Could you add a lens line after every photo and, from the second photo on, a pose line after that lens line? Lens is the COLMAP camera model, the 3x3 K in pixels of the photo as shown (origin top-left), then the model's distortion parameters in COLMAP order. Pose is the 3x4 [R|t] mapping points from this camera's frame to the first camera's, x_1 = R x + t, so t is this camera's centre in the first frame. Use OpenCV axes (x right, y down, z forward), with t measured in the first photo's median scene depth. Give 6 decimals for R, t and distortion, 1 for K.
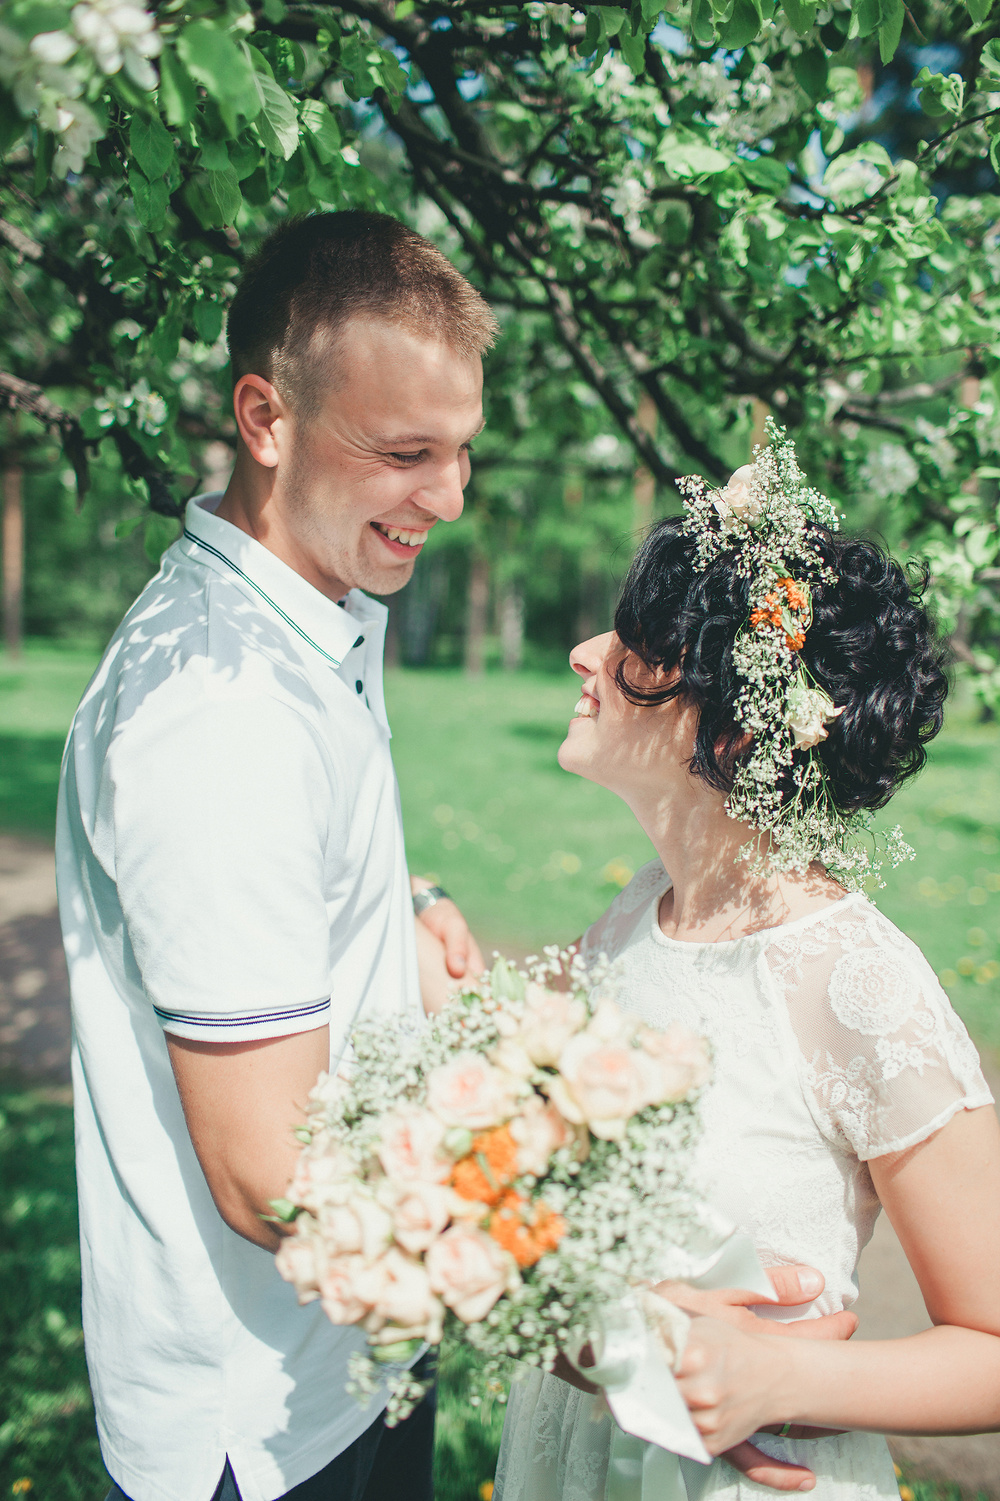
lens RADIAL K [[1449.4, 0, 508.4], [0, 1449.4, 767.9], [0, 0, 1]] dist [-0.062028, 0.000000]
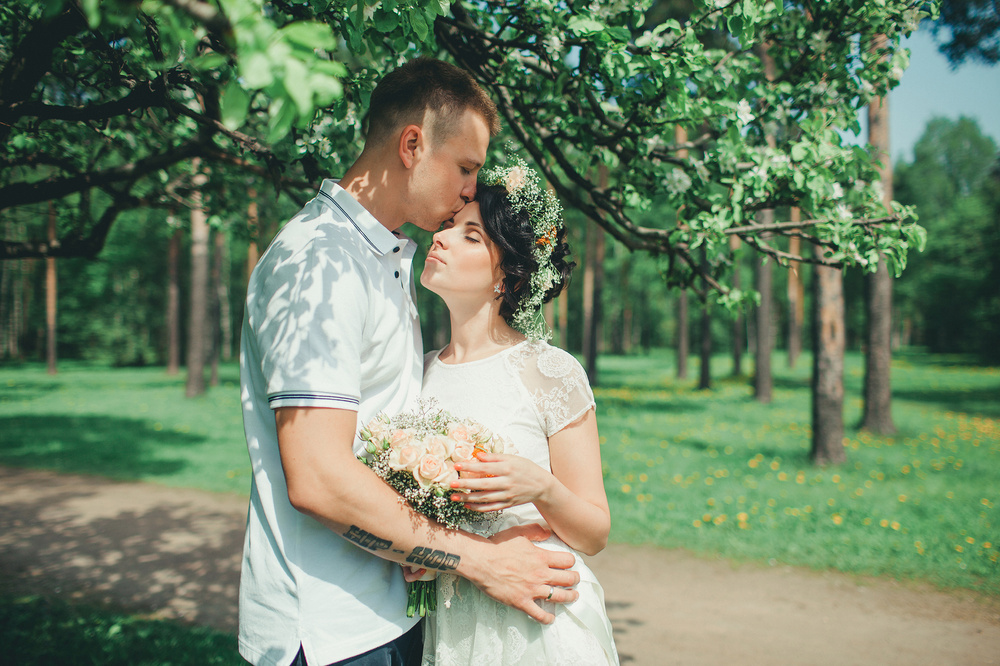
lens RADIAL K [[965.6, 0, 501.1], [0, 965.6, 342.4], [0, 0, 1]] dist [-0.062028, 0.000000]
pose [[0.992545, -0.028537, 0.118490, -0.142895], [0.039984, 0.994638, -0.095380, 0.133479], [-0.115132, 0.099406, 0.988364, -0.267008]]
